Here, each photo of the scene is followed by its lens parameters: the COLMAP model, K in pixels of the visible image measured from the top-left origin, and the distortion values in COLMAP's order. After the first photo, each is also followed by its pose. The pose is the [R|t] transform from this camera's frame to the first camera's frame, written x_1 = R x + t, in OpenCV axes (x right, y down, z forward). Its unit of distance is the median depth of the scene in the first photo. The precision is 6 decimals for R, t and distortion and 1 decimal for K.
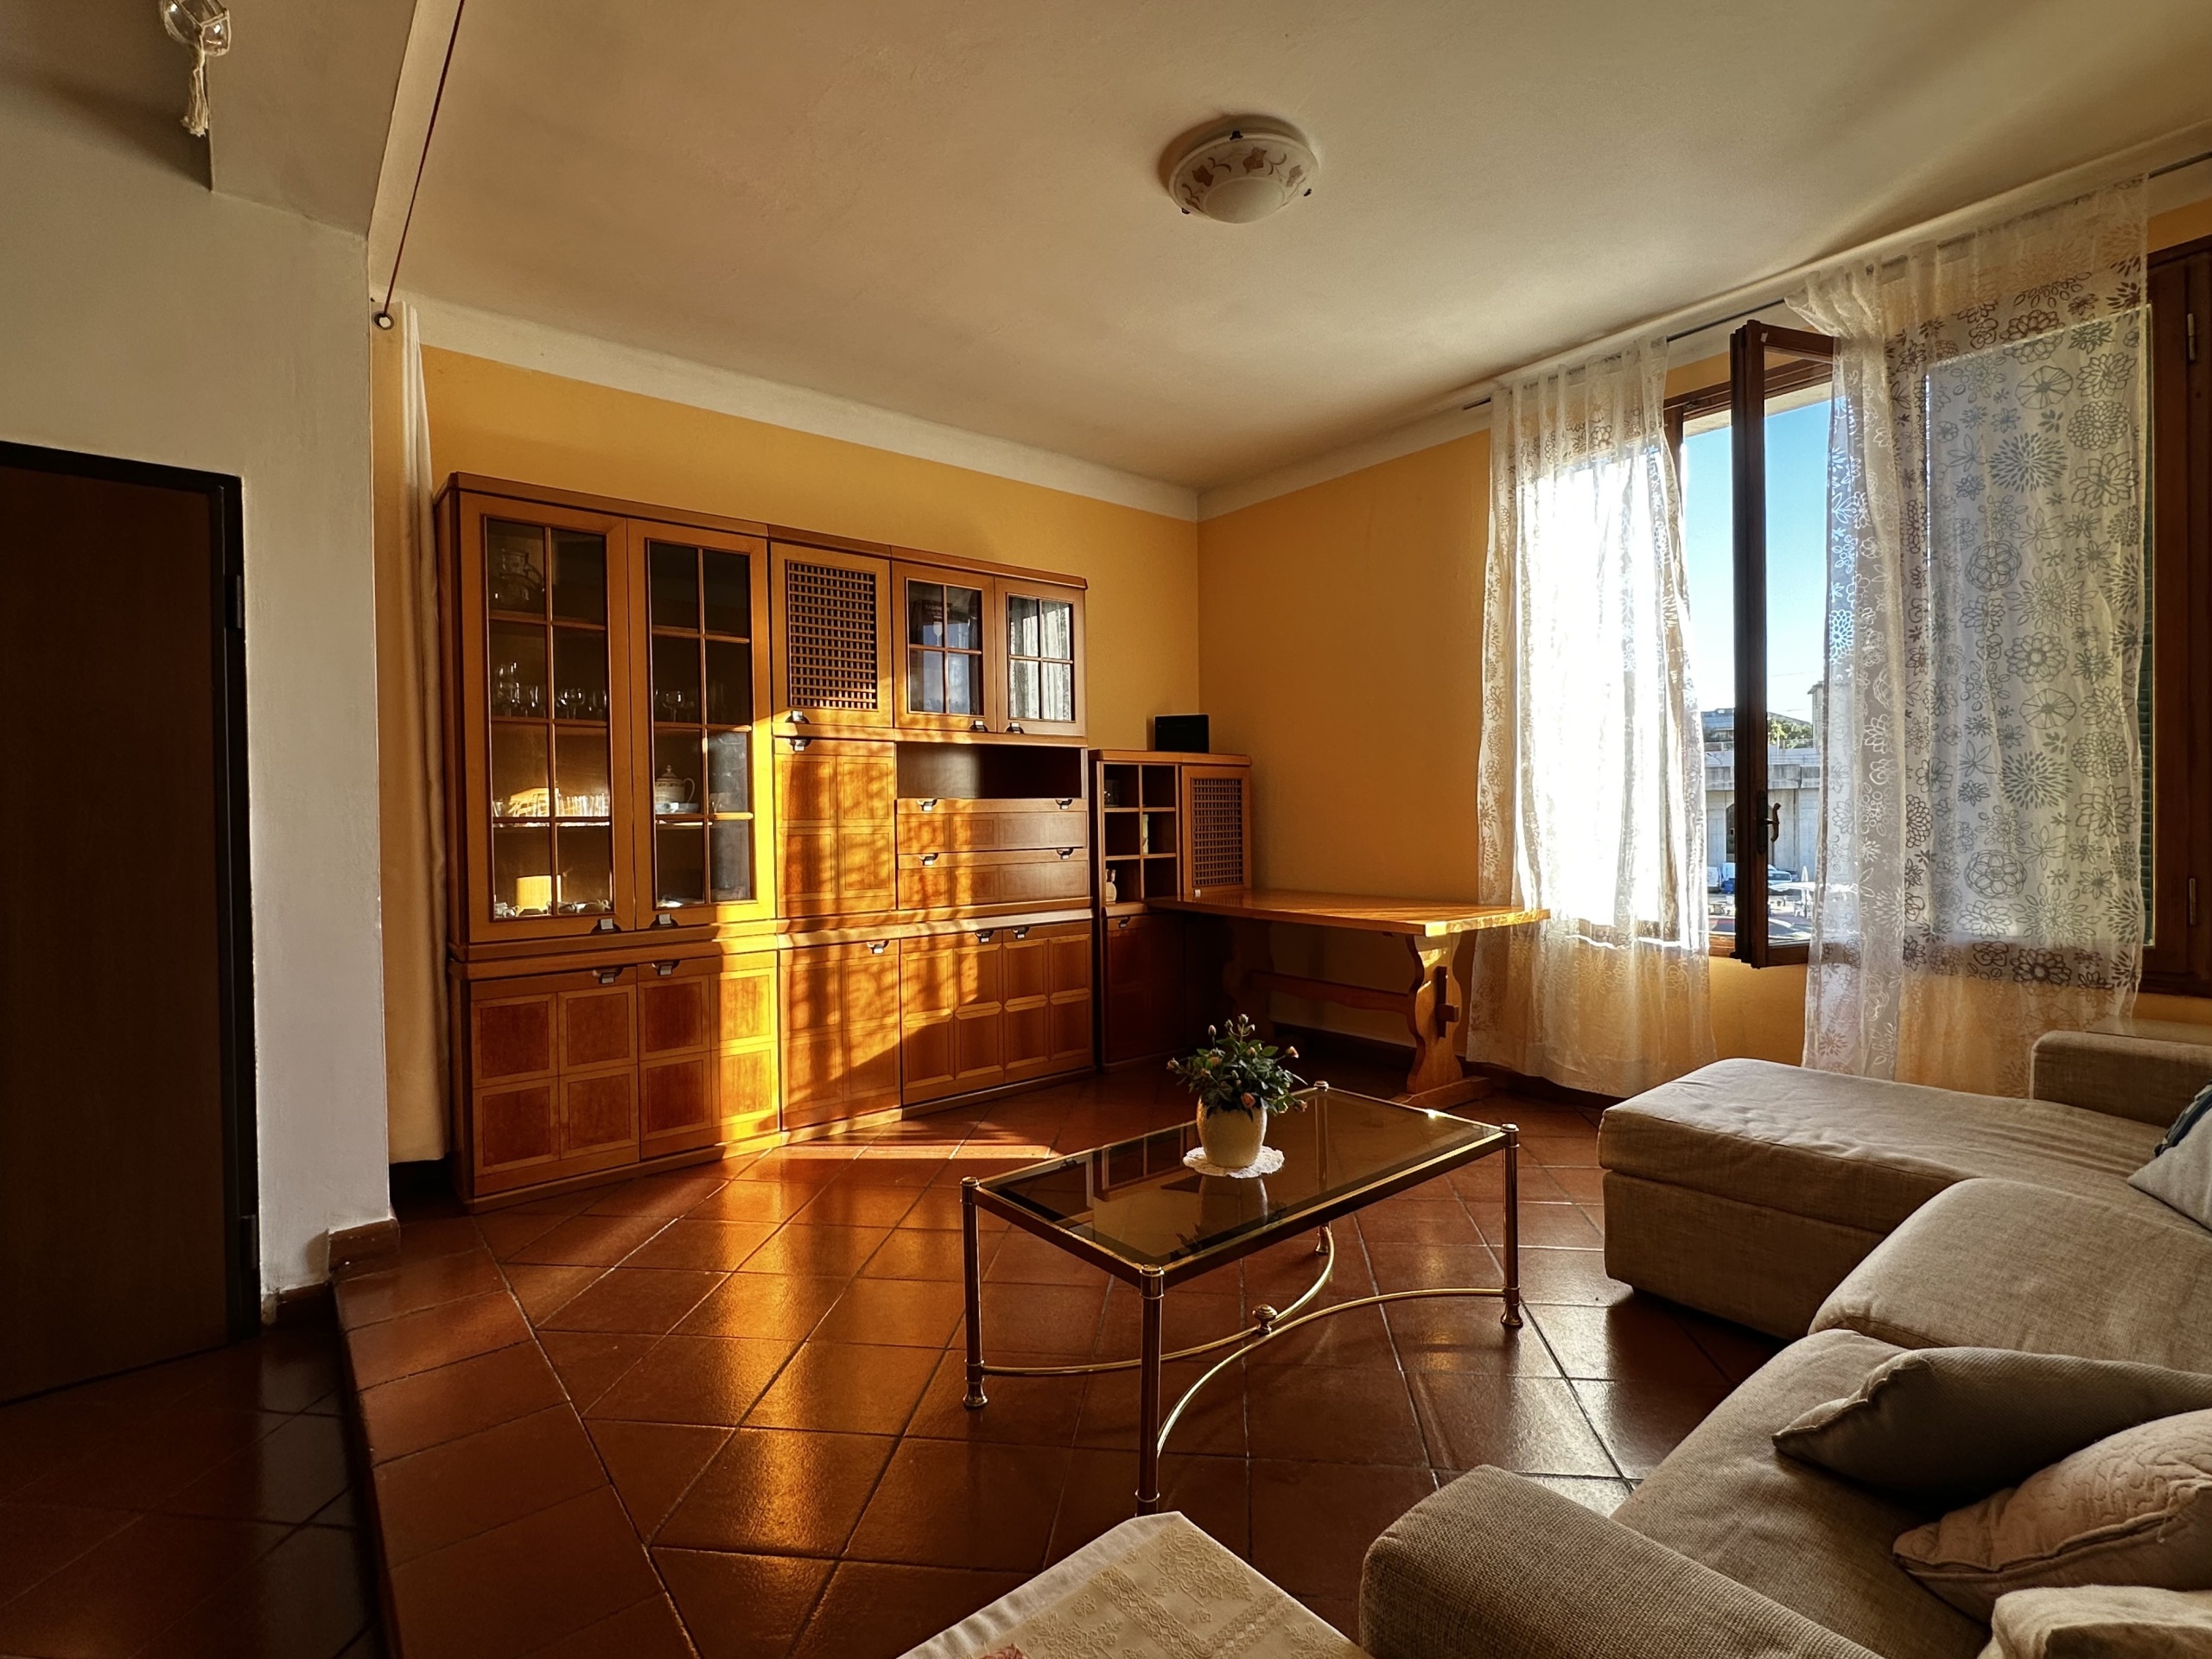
lens RADIAL K [[1058.2, 0, 1101.6], [0, 1058.2, 836.4], [0, 0, 1]] dist [-0.001984, -0.000620]
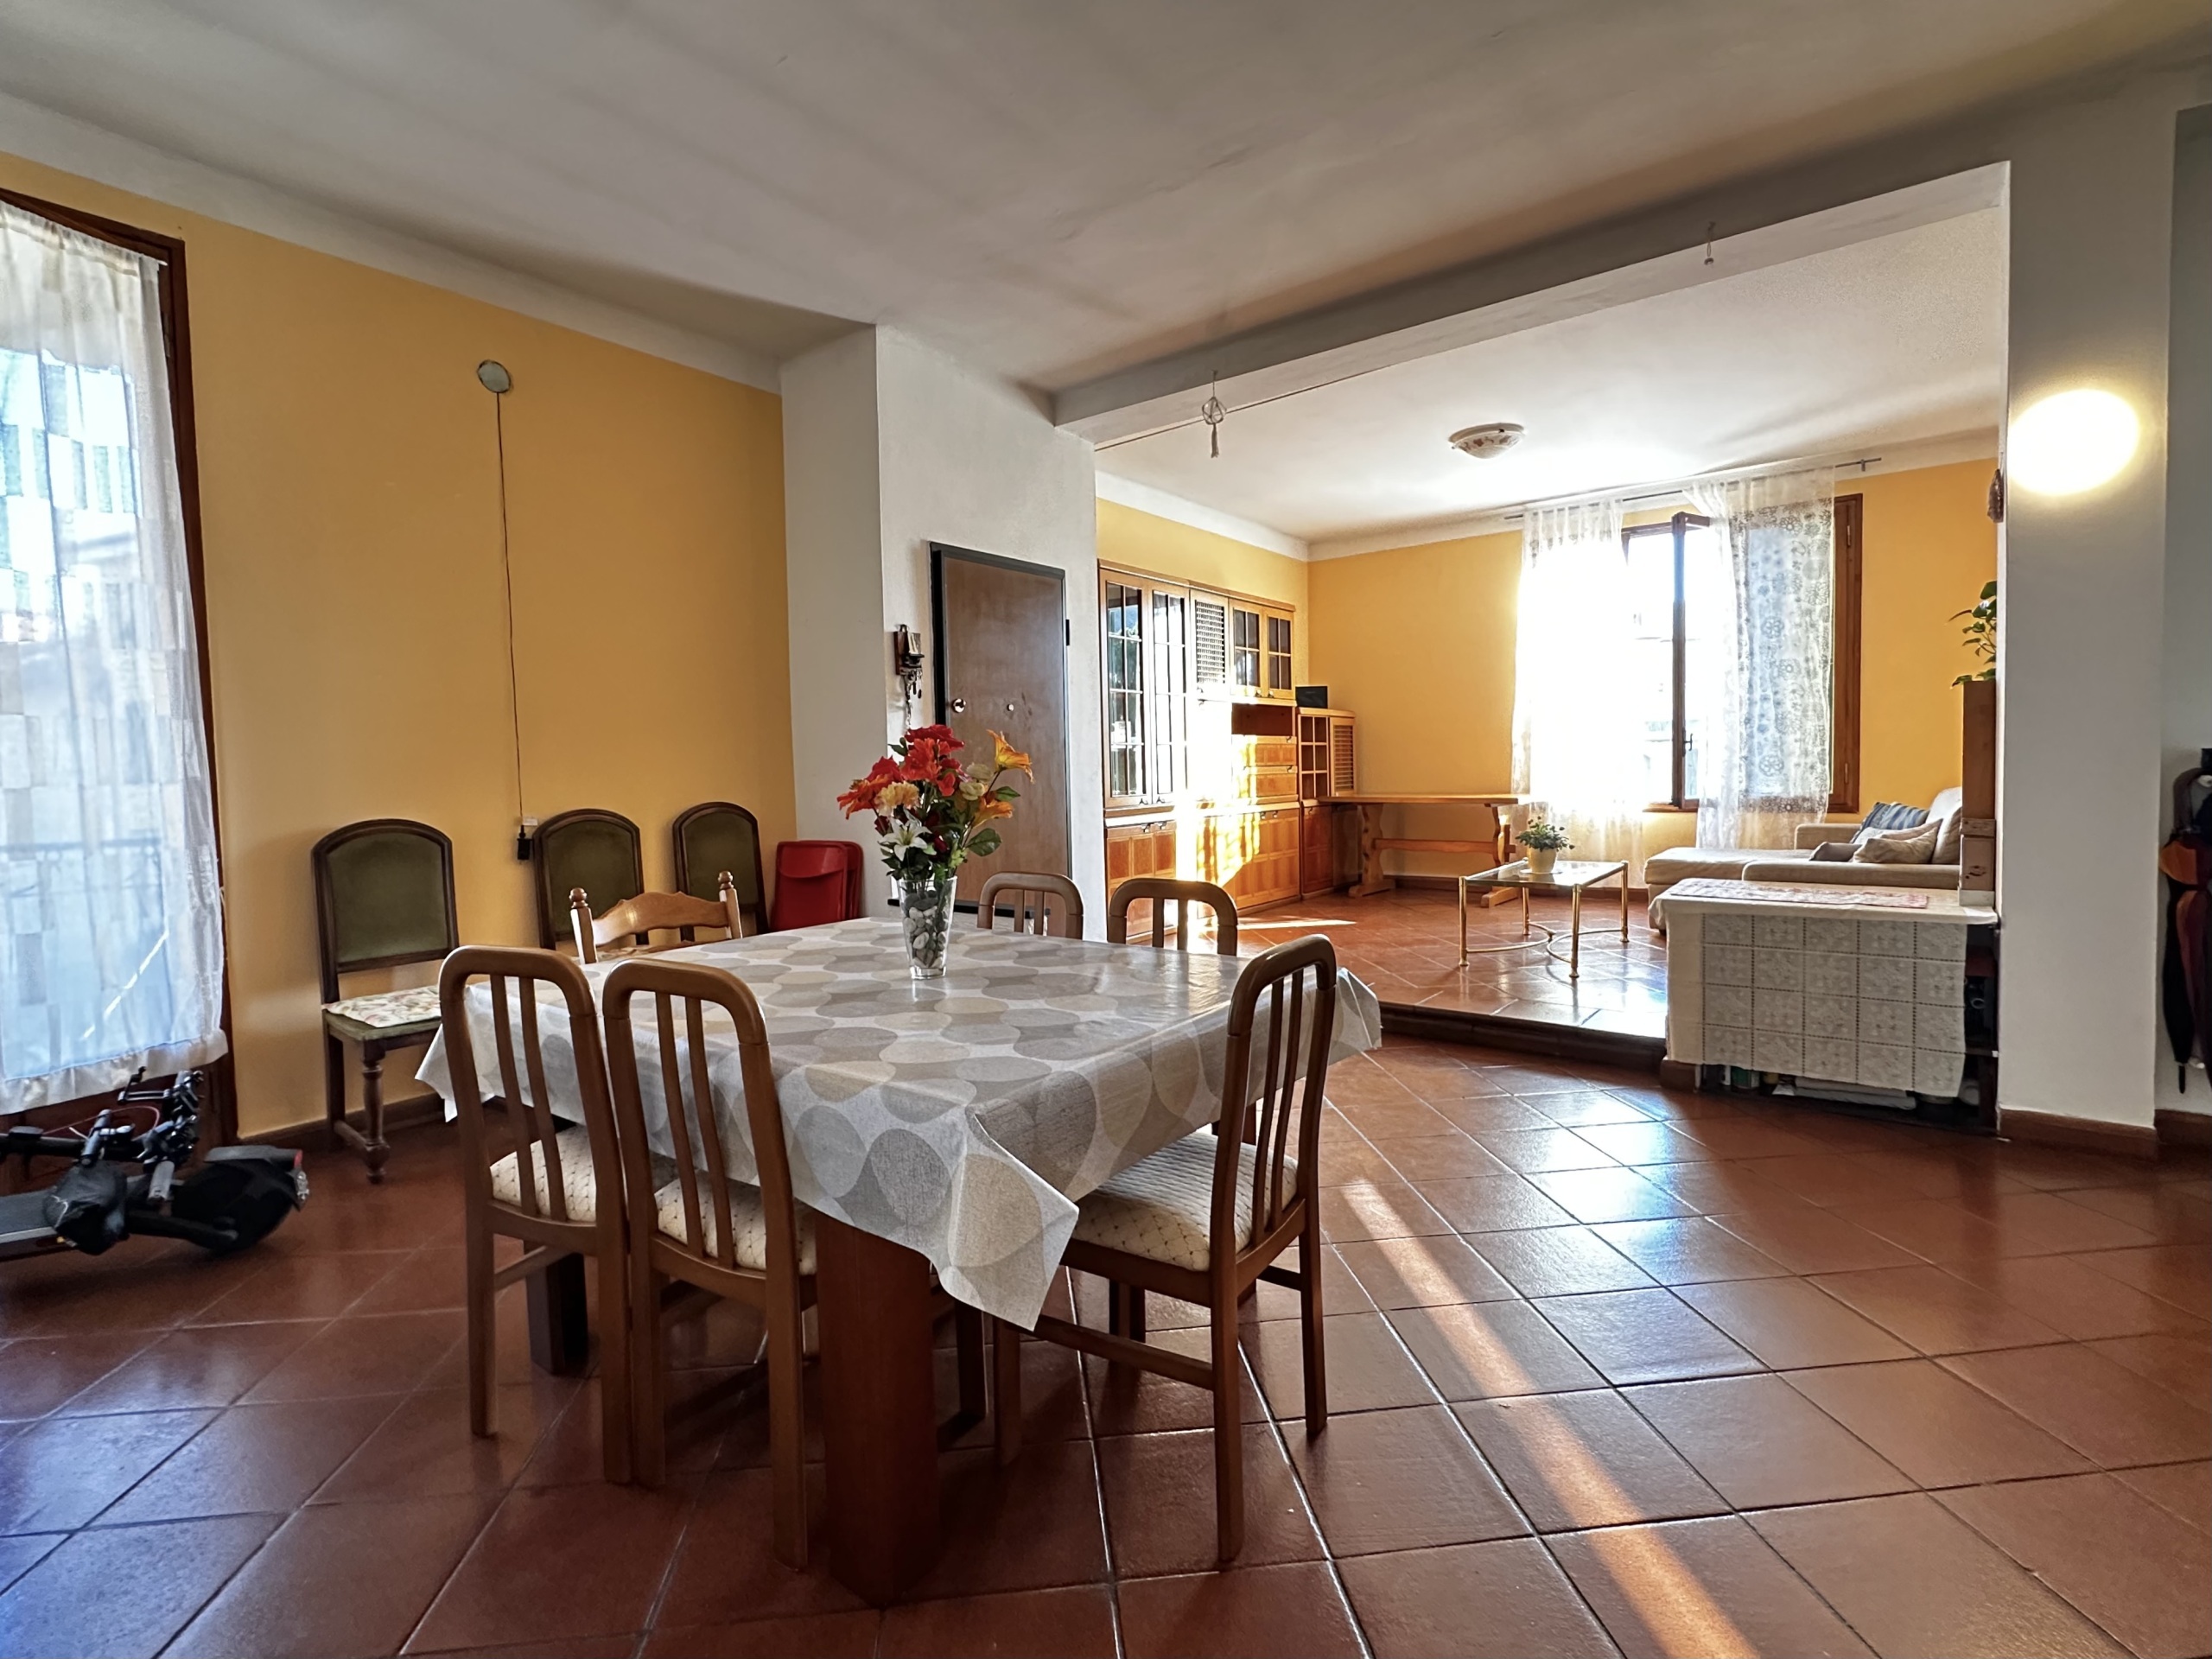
lens RADIAL K [[1058.2, 0, 1110.8], [0, 1058.2, 831.0], [0, 0, 1]] dist [-0.001984, -0.000620]
pose [[0.972792, -0.023616, 0.230474, -1.028175], [0.015096, 0.999138, 0.038662, 0.066846], [-0.231189, -0.034131, 0.972310, -0.853118]]
